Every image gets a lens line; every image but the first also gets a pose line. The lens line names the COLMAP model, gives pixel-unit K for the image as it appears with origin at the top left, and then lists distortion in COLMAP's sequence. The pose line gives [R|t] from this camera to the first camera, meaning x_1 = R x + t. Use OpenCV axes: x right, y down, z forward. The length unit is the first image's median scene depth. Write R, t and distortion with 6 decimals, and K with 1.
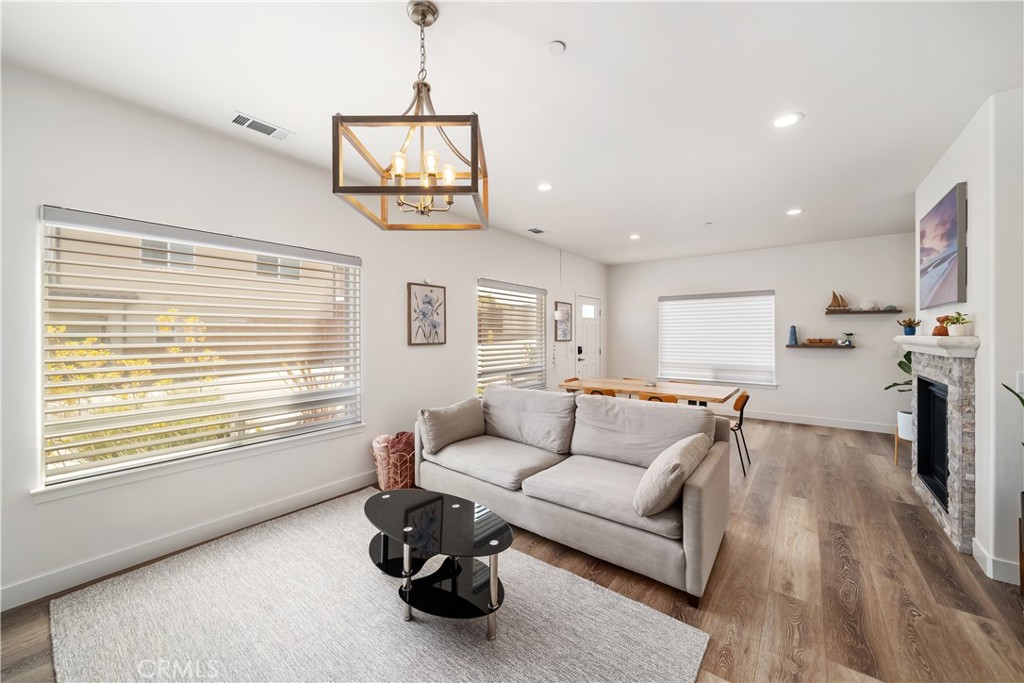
lens RADIAL K [[379.7, 0, 516.1], [0, 379.7, 331.5], [0, 0, 1]] dist [0.000635, -0.000019]
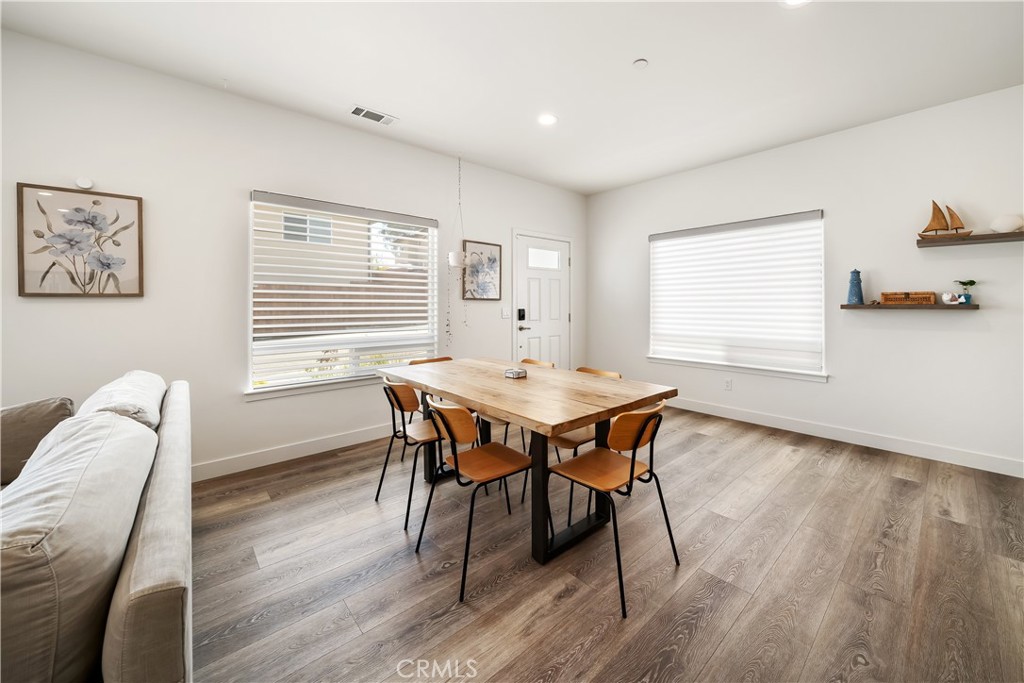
lens RADIAL K [[389.3, 0, 544.8], [0, 389.3, 301.7], [0, 0, 1]] dist [-0.005502, 0.000308]
pose [[0.987653, -0.001448, -0.156649, 0.511855], [0.001688, 0.999998, 0.001394, 0.040741], [0.156647, -0.001641, 0.987653, 0.511373]]
